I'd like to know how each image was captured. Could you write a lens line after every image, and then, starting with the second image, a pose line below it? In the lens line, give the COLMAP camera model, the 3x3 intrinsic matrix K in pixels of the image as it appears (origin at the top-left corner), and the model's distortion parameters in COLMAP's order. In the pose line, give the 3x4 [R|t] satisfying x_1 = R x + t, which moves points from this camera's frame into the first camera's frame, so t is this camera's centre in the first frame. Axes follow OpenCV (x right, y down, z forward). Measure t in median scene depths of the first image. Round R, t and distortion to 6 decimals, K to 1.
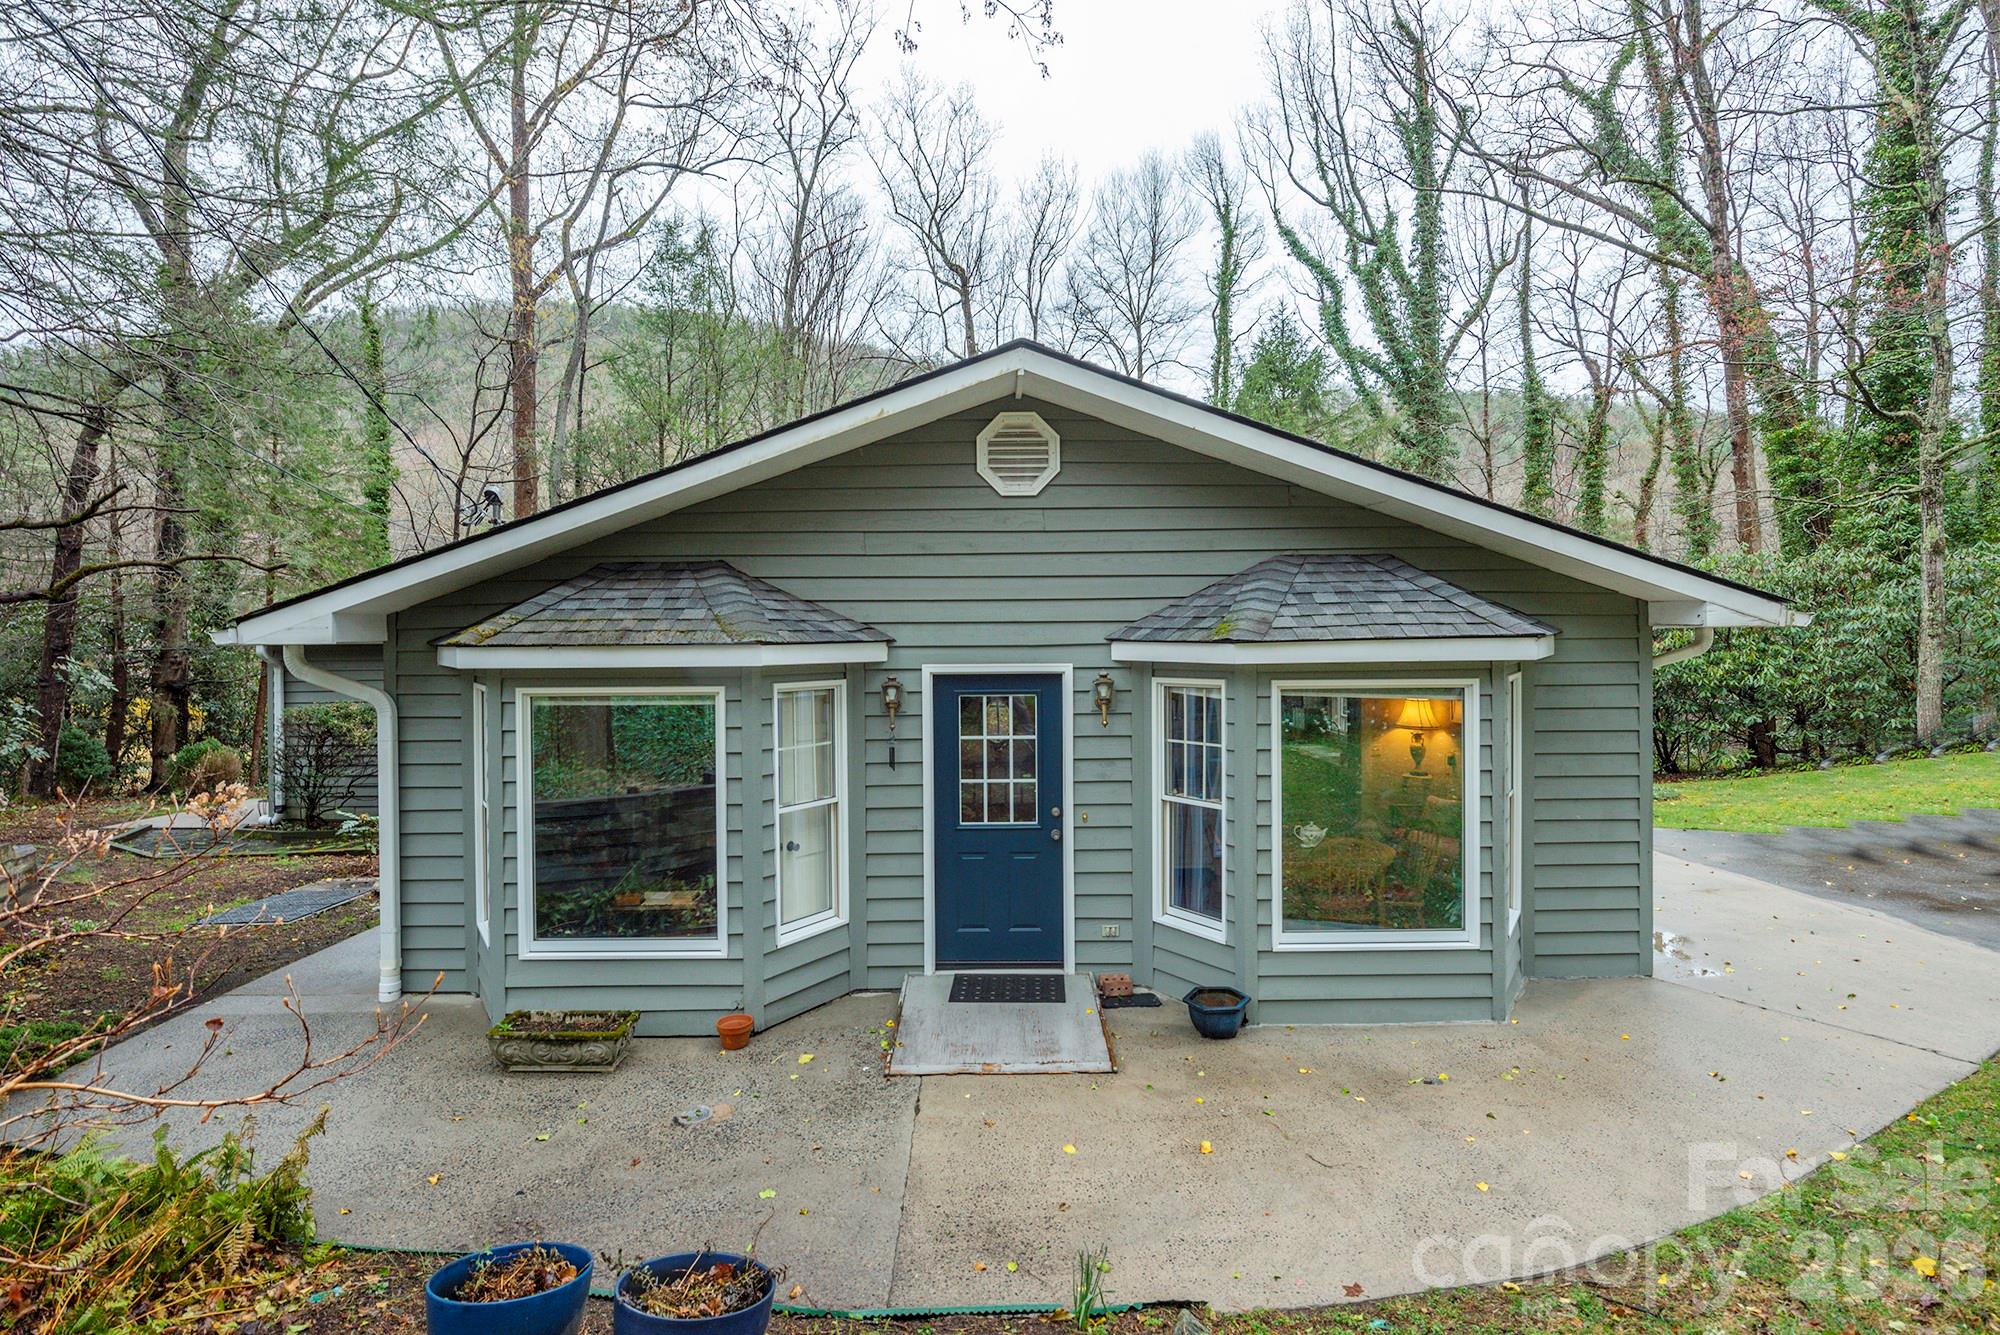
lens RADIAL K [[1121.0, 0, 1087.8], [0, 1121.0, 645.5], [0, 0, 1]] dist [-0.006227, -0.000751]
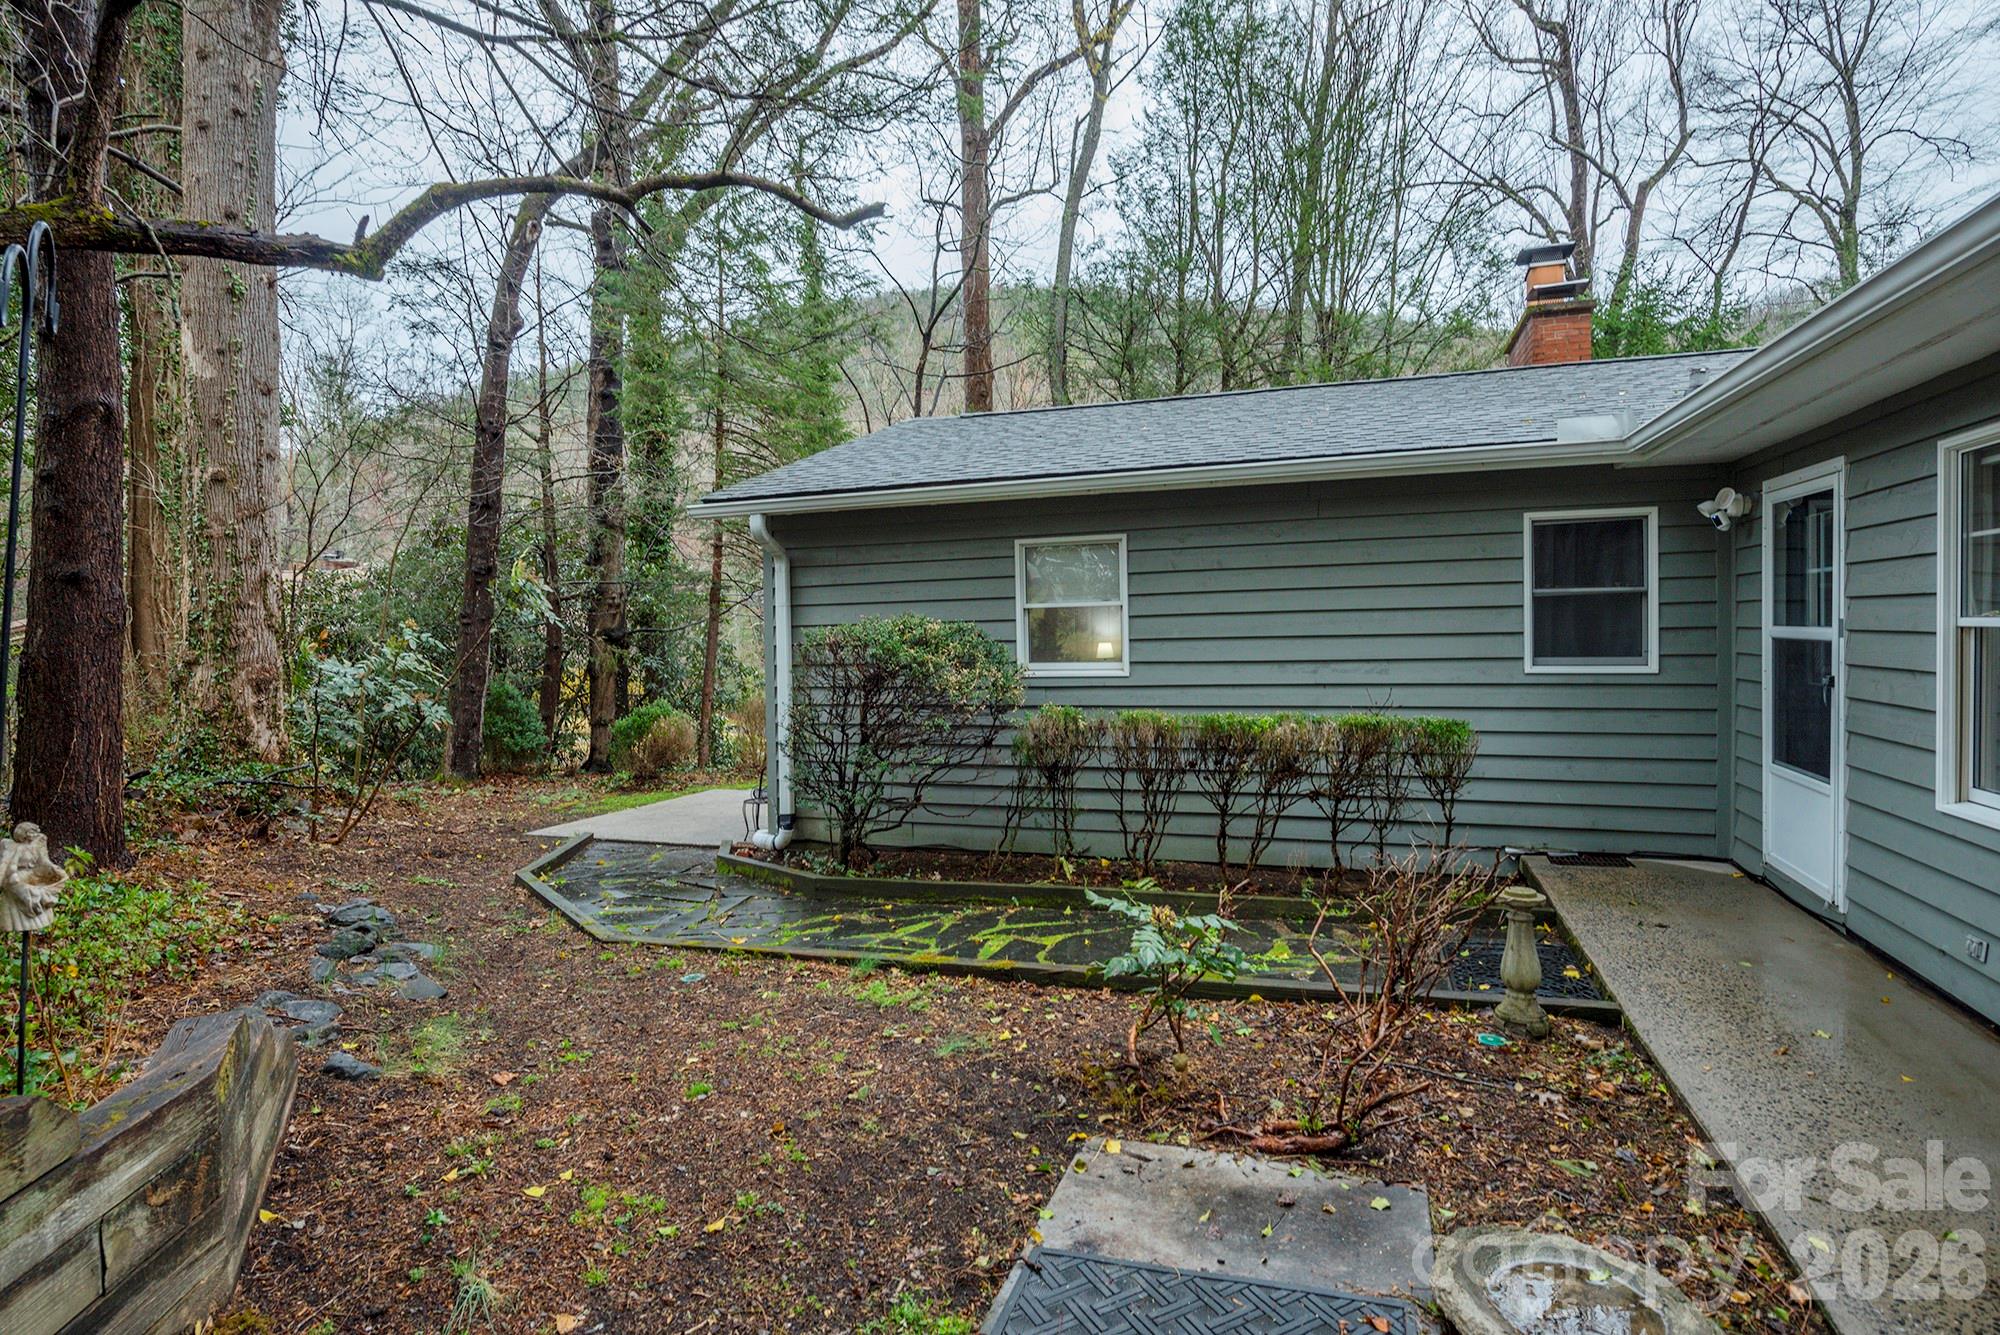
lens RADIAL K [[1109.0, 0, 995.5], [0, 1109.0, 661.4], [0, 0, 1]] dist [0.000520, 0.000127]
pose [[0.940964, -0.000976, -0.338506, -0.314328], [0.009166, 0.999703, 0.022597, 0.040544], [0.338384, -0.024366, 0.940693, 0.372893]]
